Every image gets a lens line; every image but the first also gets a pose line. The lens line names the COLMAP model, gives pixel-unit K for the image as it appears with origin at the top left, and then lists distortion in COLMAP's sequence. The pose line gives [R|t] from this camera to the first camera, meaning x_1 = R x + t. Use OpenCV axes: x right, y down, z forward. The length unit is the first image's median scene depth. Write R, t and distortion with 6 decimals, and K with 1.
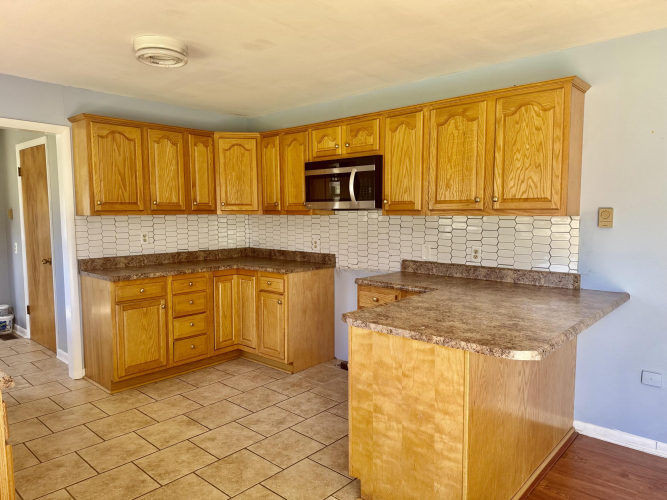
lens RADIAL K [[466.9, 0, 336.9], [0, 466.9, 250.6], [0, 0, 1]] dist [0.069159, -0.083077]
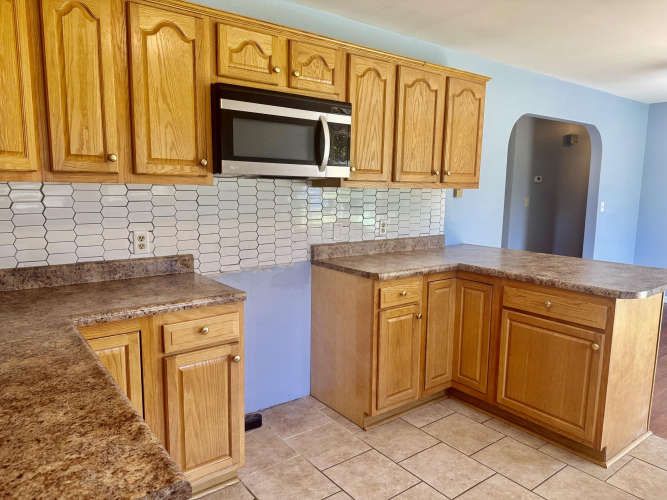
lens RADIAL K [[466.9, 0, 339.5], [0, 466.9, 255.3], [0, 0, 1]] dist [0.069159, -0.083077]
pose [[0.172270, -0.144570, 0.974383, -0.628829], [0.061257, 0.988829, 0.135883, -0.068423], [-0.983143, 0.036279, 0.179202, 0.855038]]
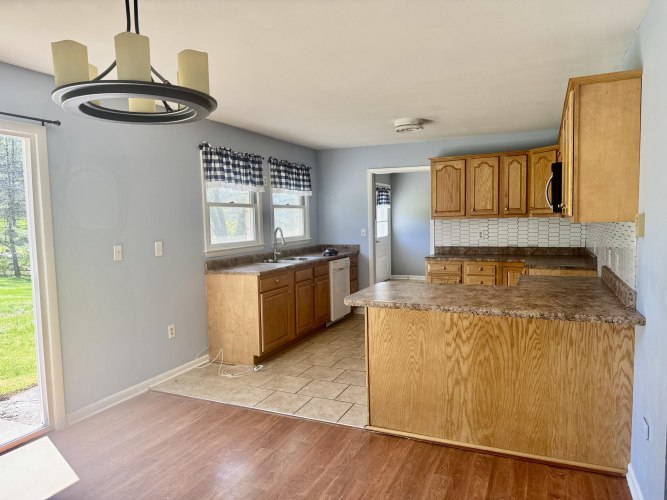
lens RADIAL K [[466.9, 0, 332.8], [0, 466.9, 252.6], [0, 0, 1]] dist [0.069159, -0.083077]
pose [[0.297278, 0.066546, -0.952469, 0.934874], [-0.059169, 0.996935, 0.051185, -0.022487], [0.952956, 0.041140, 0.300304, 0.190669]]
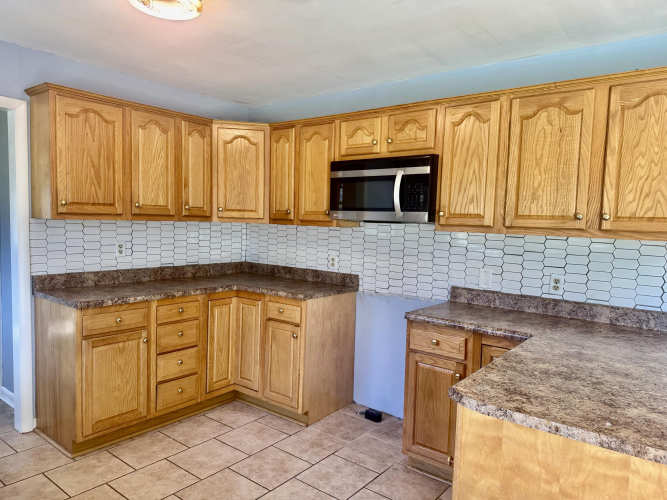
lens RADIAL K [[466.9, 0, 335.3], [0, 466.9, 252.7], [0, 0, 1]] dist [0.069159, -0.083077]
pose [[0.997012, 0.028570, 0.071770, -0.123972], [-0.027782, 0.999543, -0.011954, -0.024431], [-0.072079, 0.009925, 0.997350, 0.218196]]
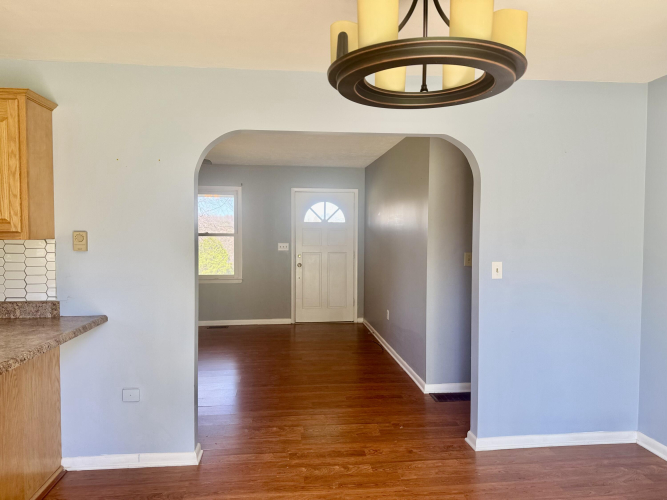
lens RADIAL K [[466.9, 0, 333.4], [0, 466.9, 250.3], [0, 0, 1]] dist [0.069159, -0.083077]
pose [[0.661095, -0.020633, 0.750019, 0.138889], [0.053576, 0.998368, -0.019760, -0.002465], [-0.748387, 0.053246, 0.661121, -0.030376]]
